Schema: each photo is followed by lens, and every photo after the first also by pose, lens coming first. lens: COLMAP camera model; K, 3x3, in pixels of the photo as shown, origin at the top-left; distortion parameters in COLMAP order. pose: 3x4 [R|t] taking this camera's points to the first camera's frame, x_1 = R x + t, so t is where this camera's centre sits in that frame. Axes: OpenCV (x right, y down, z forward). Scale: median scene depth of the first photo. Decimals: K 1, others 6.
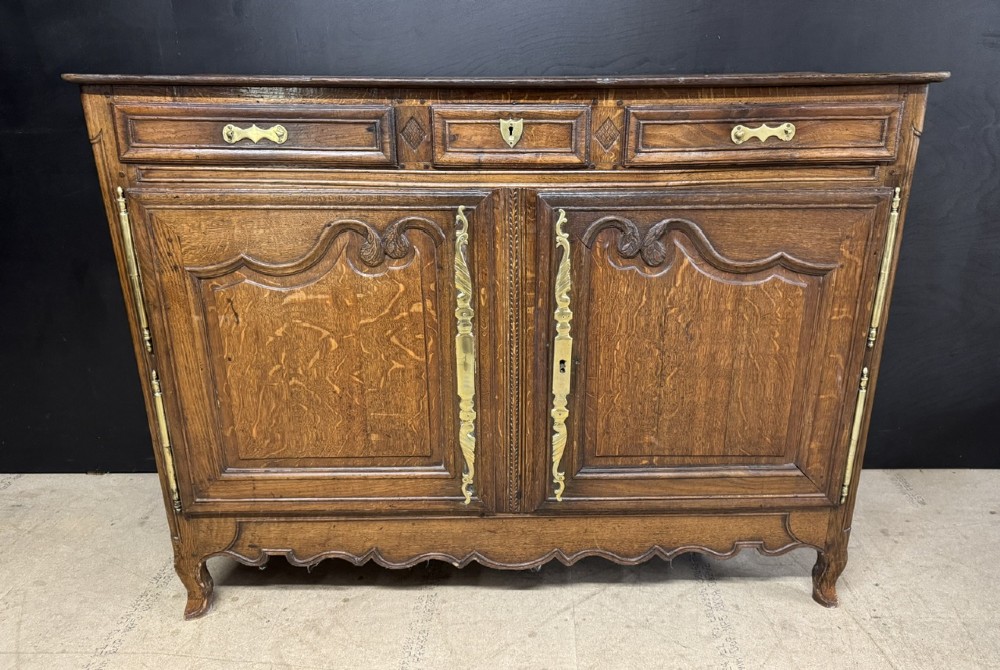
lens RADIAL K [[743.4, 0, 525.5], [0, 743.4, 356.4], [0, 0, 1]] dist [0.132498, -0.238306]
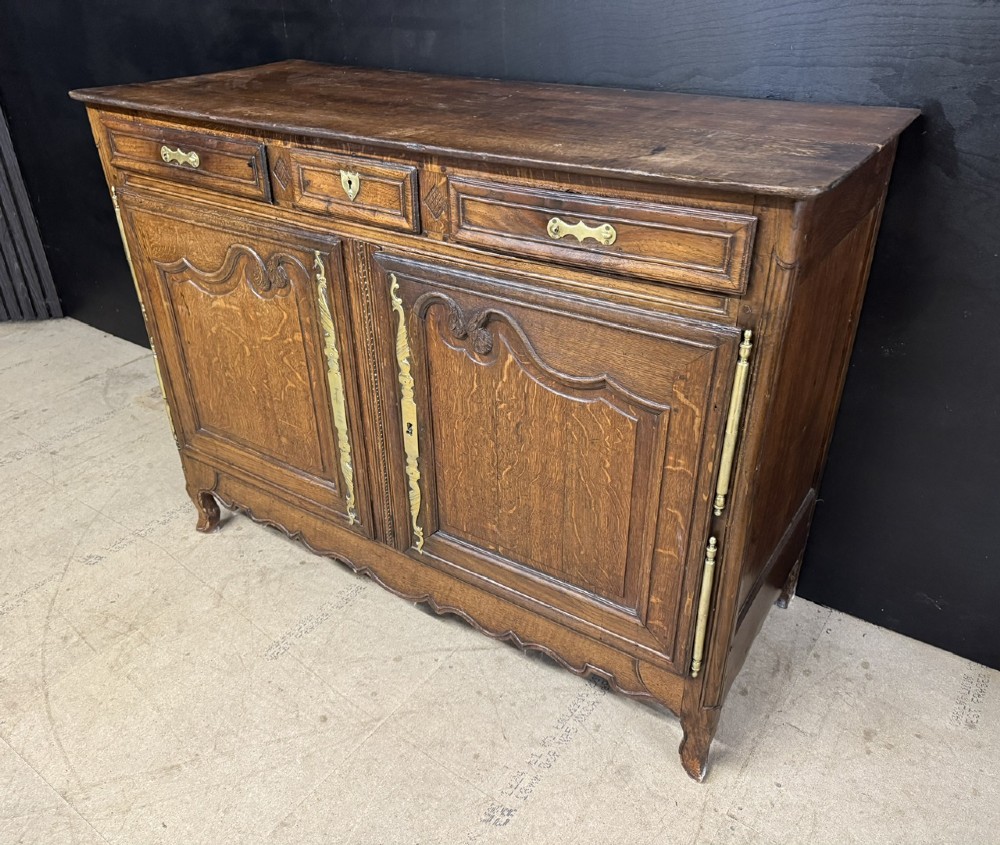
lens RADIAL K [[792.8, 0, 513.6], [0, 792.8, 426.4], [0, 0, 1]] dist [0.143925, -0.262906]
pose [[0.826472, 0.282163, -0.487164, 0.684173], [-0.190839, 0.954514, 0.229091, -0.259879], [0.529646, -0.096368, 0.842727, 0.202929]]
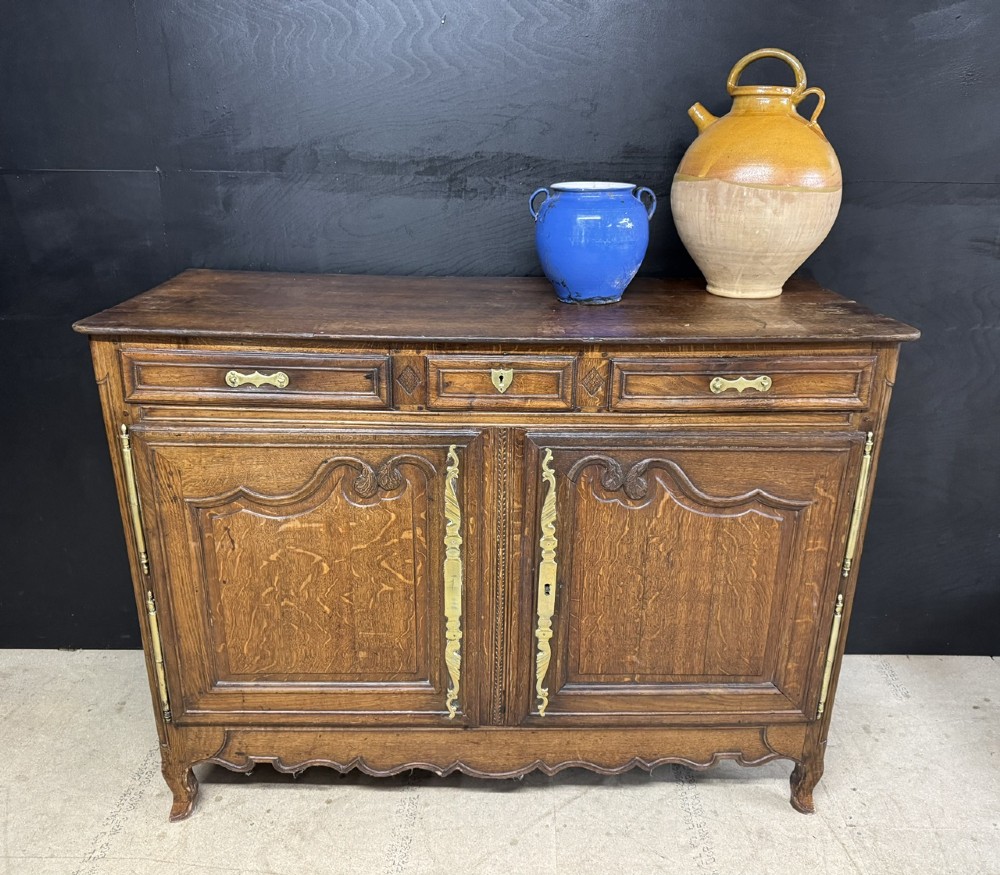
lens RADIAL K [[827.3, 0, 512.9], [0, 827.3, 444.0], [0, 0, 1]] dist [0.141691, -0.249728]
pose [[0.999853, 0.014283, 0.009486, -0.012050], [-0.014321, 0.999890, 0.003962, -0.198163], [-0.009428, -0.004097, 0.999947, -0.152295]]
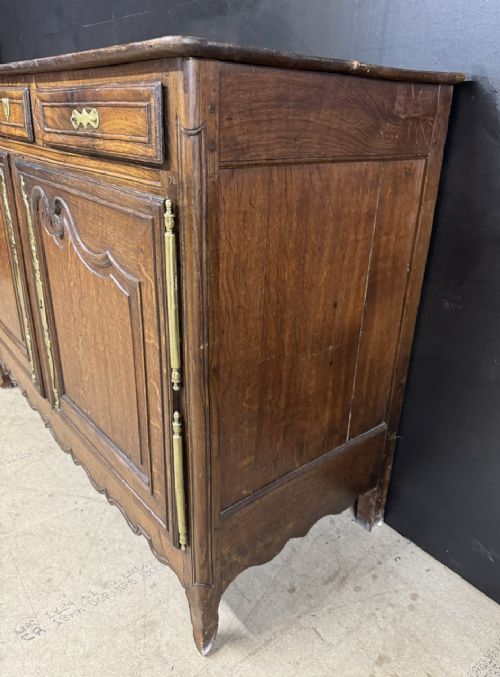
lens RADIAL K [[517.5, 0, 263.8], [0, 517.5, 334.4], [0, 0, 1]] dist [0.004470, -0.000049]
pose [[0.627438, 0.332282, -0.704209, 0.935196], [-0.302043, 0.937426, 0.173211, -0.207637], [0.717699, 0.104023, 0.688541, 0.692878]]
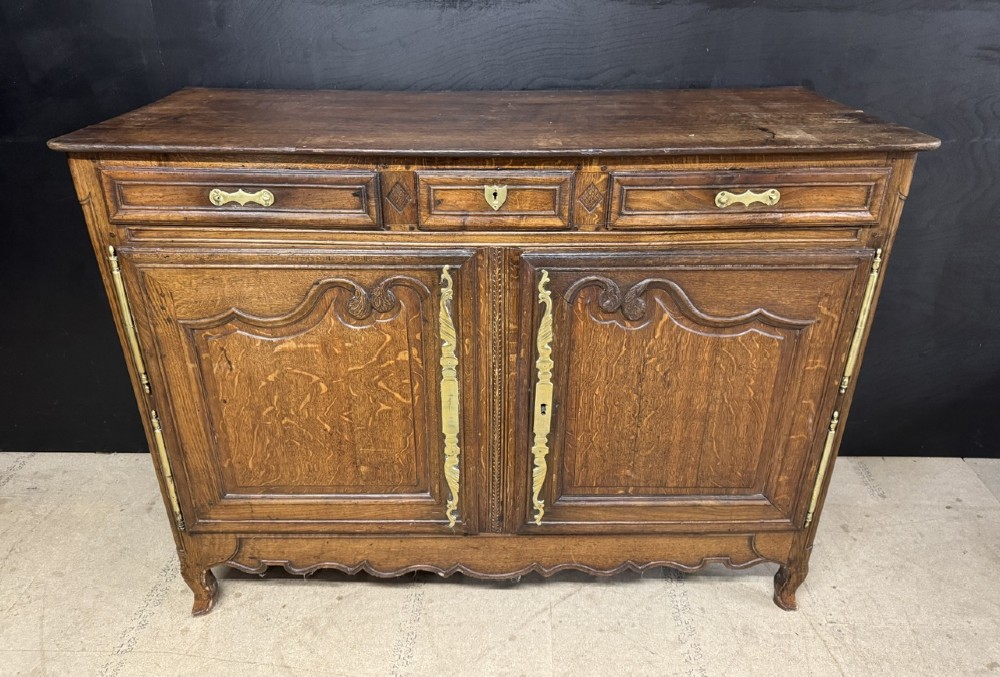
lens RADIAL K [[710.7, 0, 500.0], [0, 710.7, 338.5], [0, 0, 1]] dist [0.130730, -0.231329]
pose [[0.999892, 0.008832, -0.011711, -0.000012], [-0.007405, 0.993133, 0.116754, -0.205854], [0.012662, -0.116655, 0.993092, 0.023325]]
